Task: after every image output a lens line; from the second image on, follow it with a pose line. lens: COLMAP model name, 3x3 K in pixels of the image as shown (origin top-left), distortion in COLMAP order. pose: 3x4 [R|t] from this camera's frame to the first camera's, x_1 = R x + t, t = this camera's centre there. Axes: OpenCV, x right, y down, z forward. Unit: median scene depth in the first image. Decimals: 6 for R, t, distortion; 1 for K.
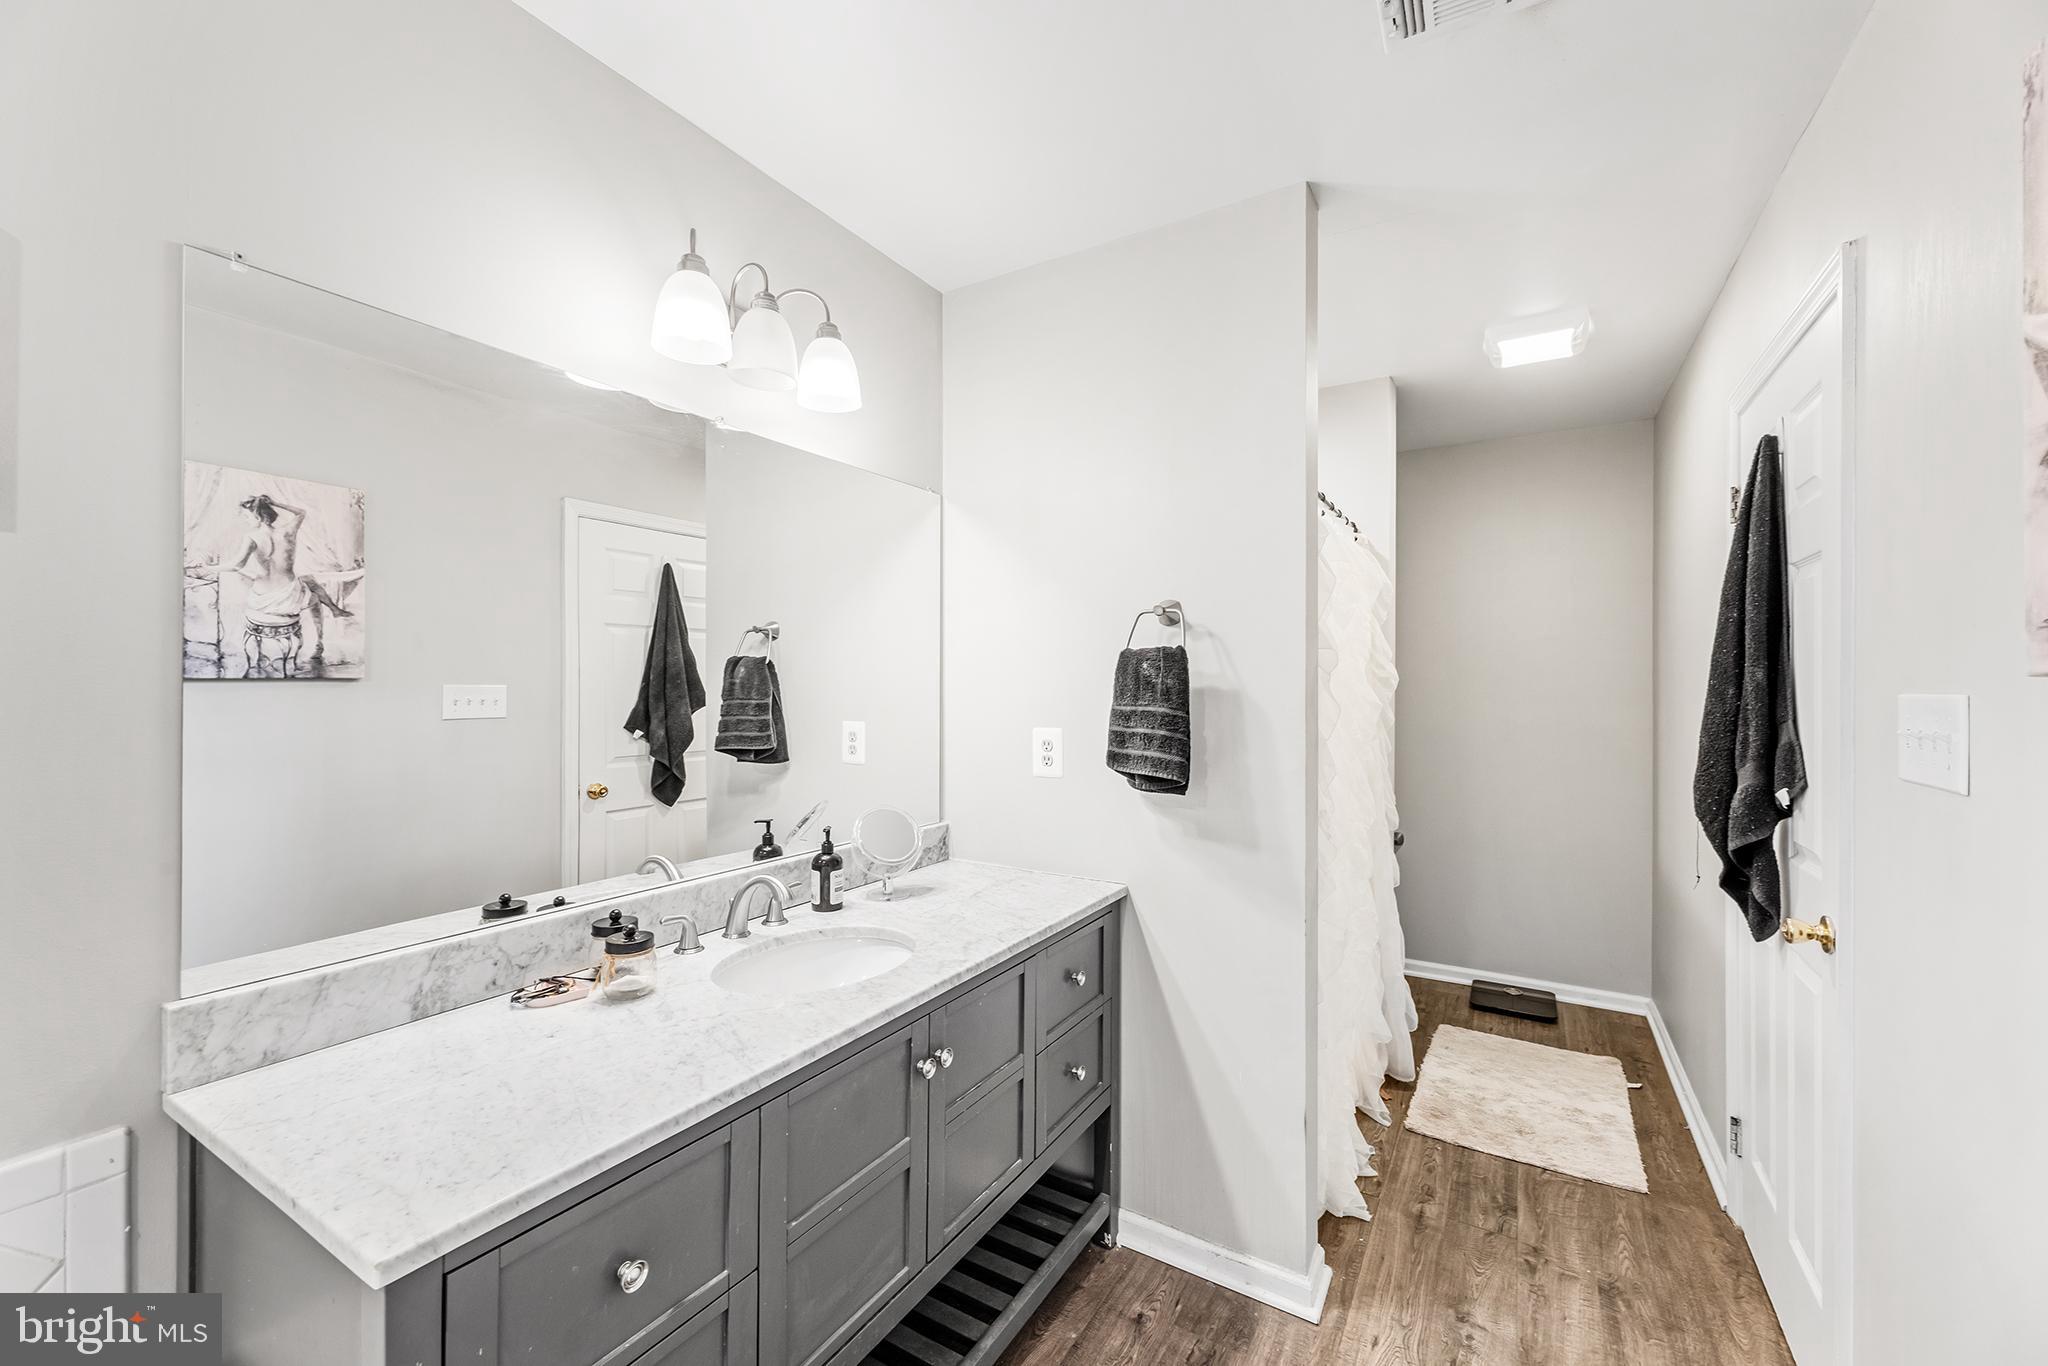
lens RADIAL K [[833.6, 0, 1020.7], [0, 833.6, 687.6], [0, 0, 1]] dist [0.003618, -0.000961]
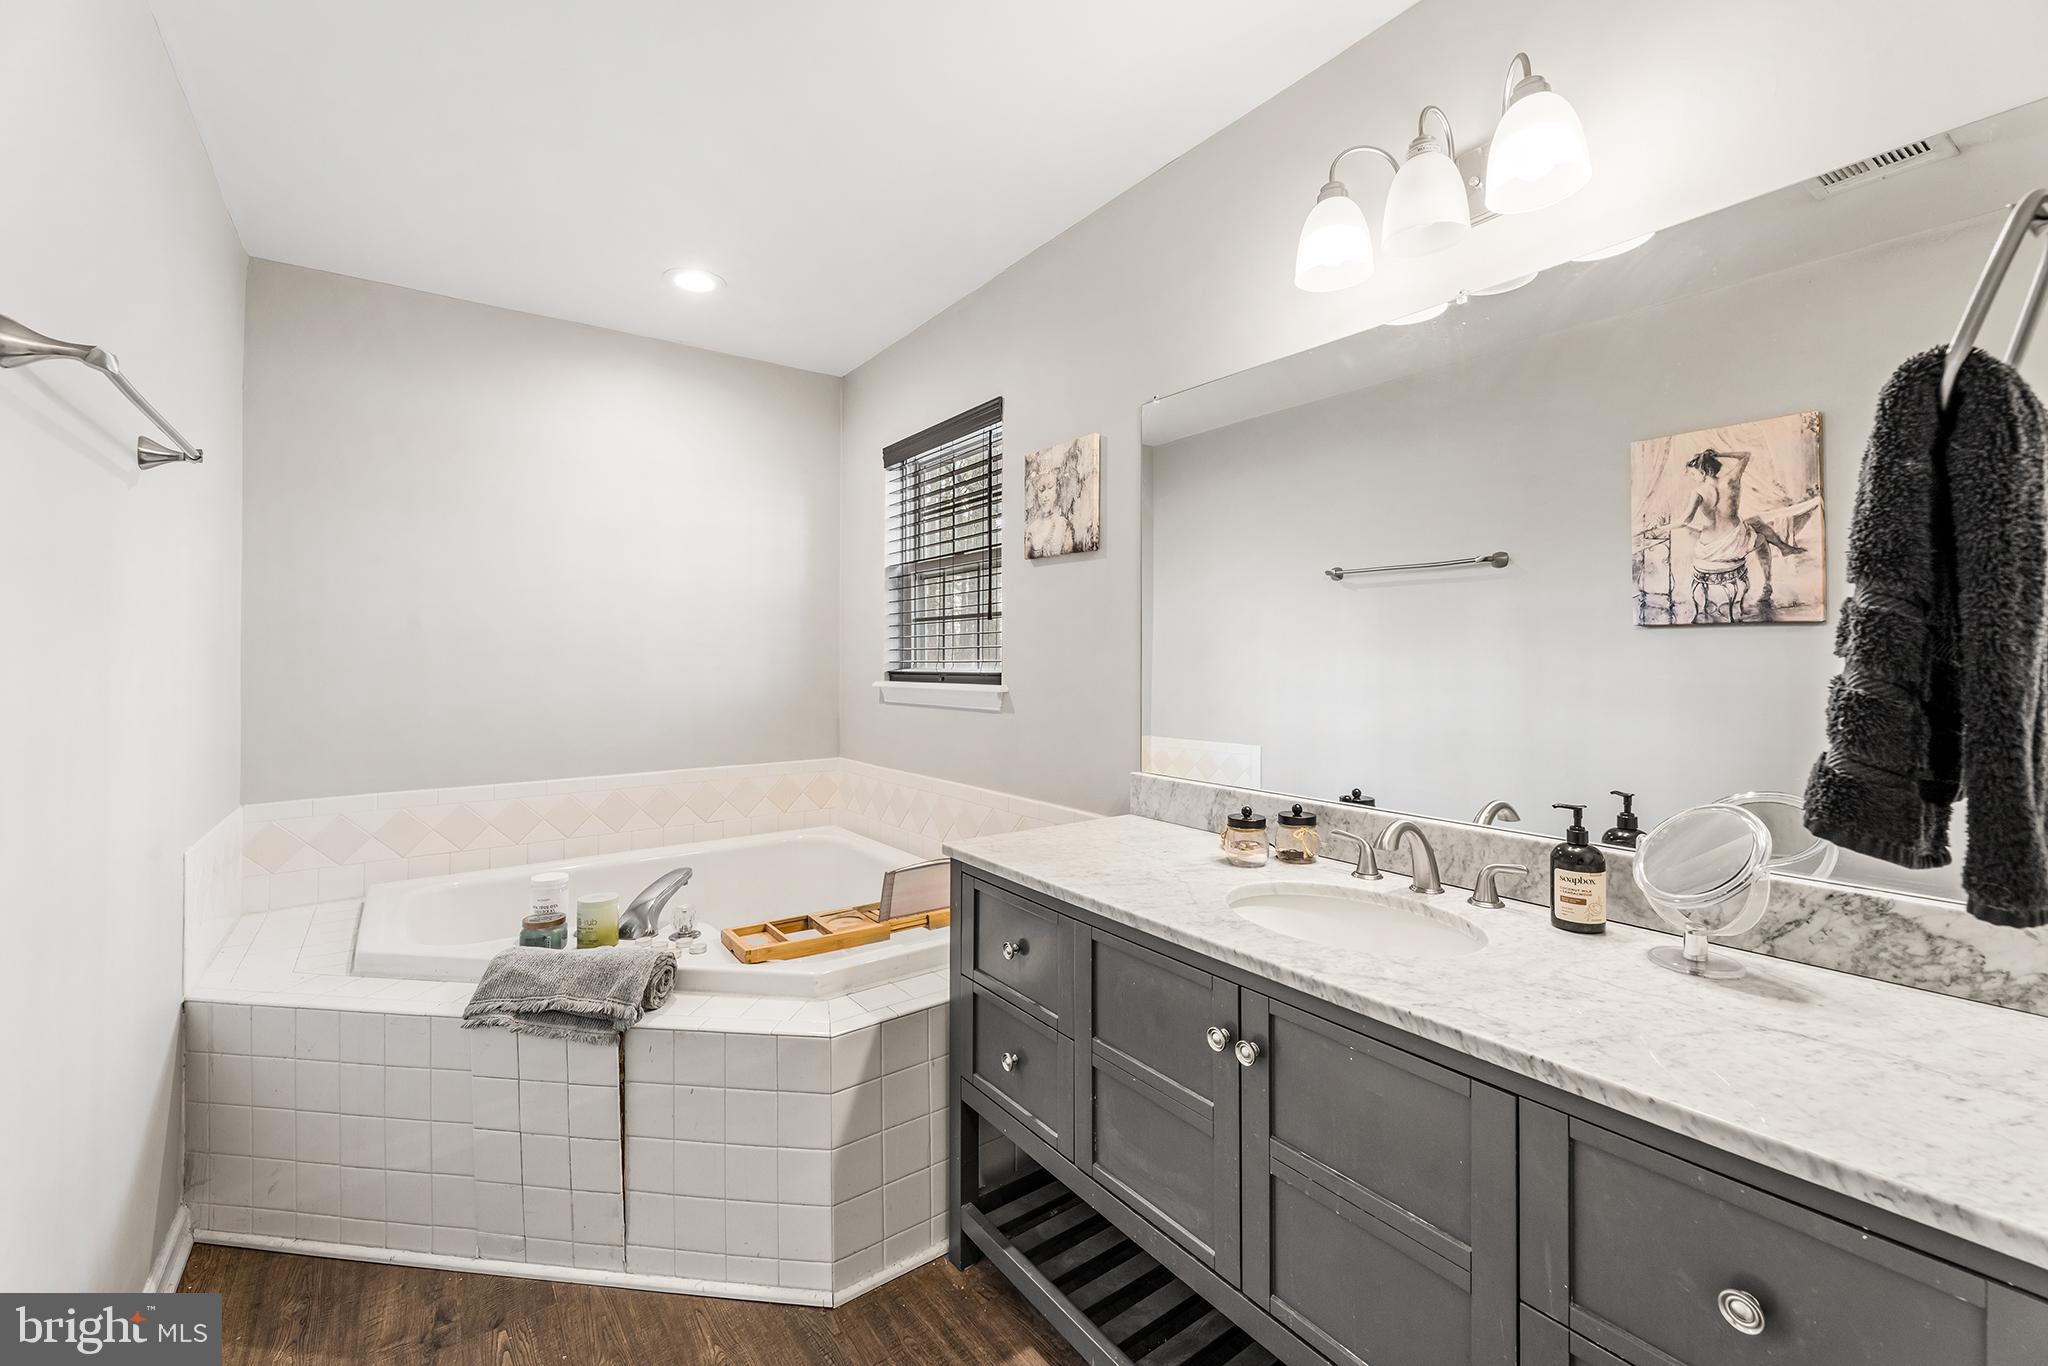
lens RADIAL K [[833.6, 0, 1016.1], [0, 833.6, 646.3], [0, 0, 1]] dist [0.003618, -0.000961]
pose [[-0.392388, -0.015225, -0.919674, 0.397323], [-0.007463, 0.999883, -0.013368, 0.037846], [0.919769, 0.001618, -0.392456, 0.604708]]
